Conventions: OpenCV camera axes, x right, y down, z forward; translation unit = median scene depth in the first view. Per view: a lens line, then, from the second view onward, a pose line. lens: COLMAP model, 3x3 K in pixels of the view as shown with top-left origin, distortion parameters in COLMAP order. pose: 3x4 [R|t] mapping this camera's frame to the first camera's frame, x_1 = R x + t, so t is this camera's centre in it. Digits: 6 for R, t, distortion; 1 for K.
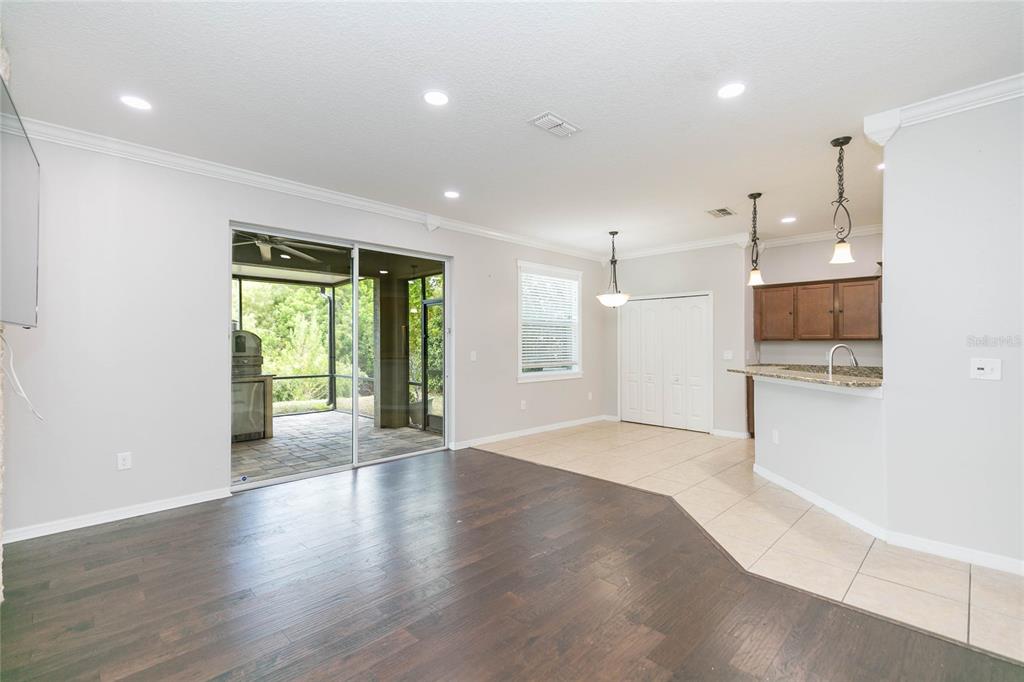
lens RADIAL K [[463.0, 0, 516.1], [0, 463.0, 334.5], [0, 0, 1]] dist [0.000891, 0.000094]
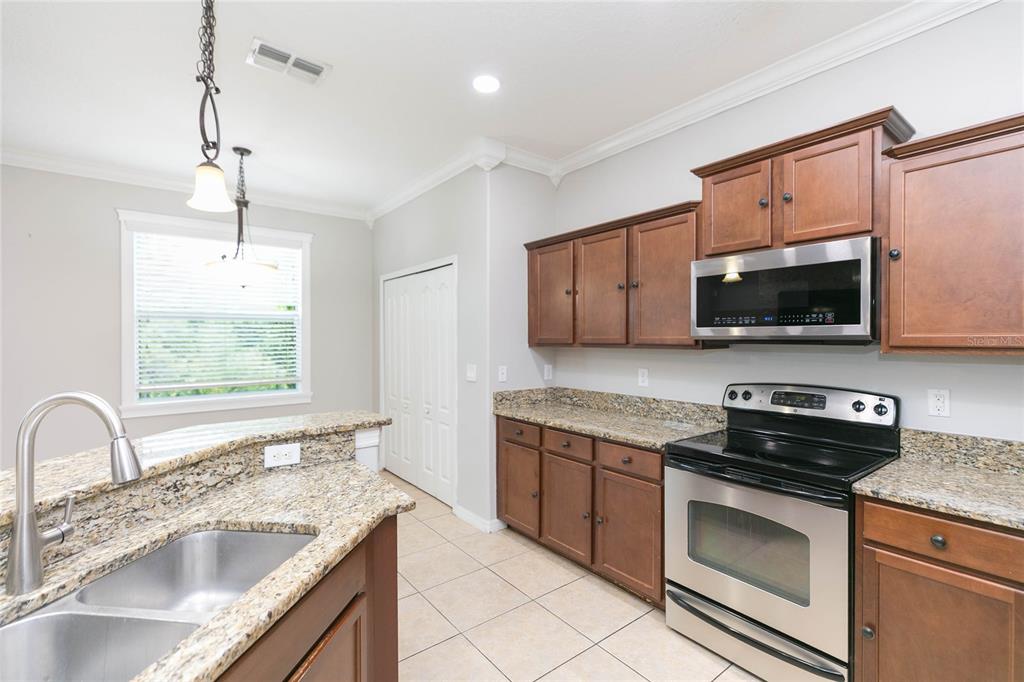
lens RADIAL K [[458.3, 0, 516.8], [0, 458.3, 339.1], [0, 0, 1]] dist [0.000926, -0.000076]
pose [[0.993167, -0.003128, -0.116659, 0.588961], [0.005668, 0.999754, 0.021451, -0.006273], [0.116563, -0.021966, 0.992940, 0.488778]]
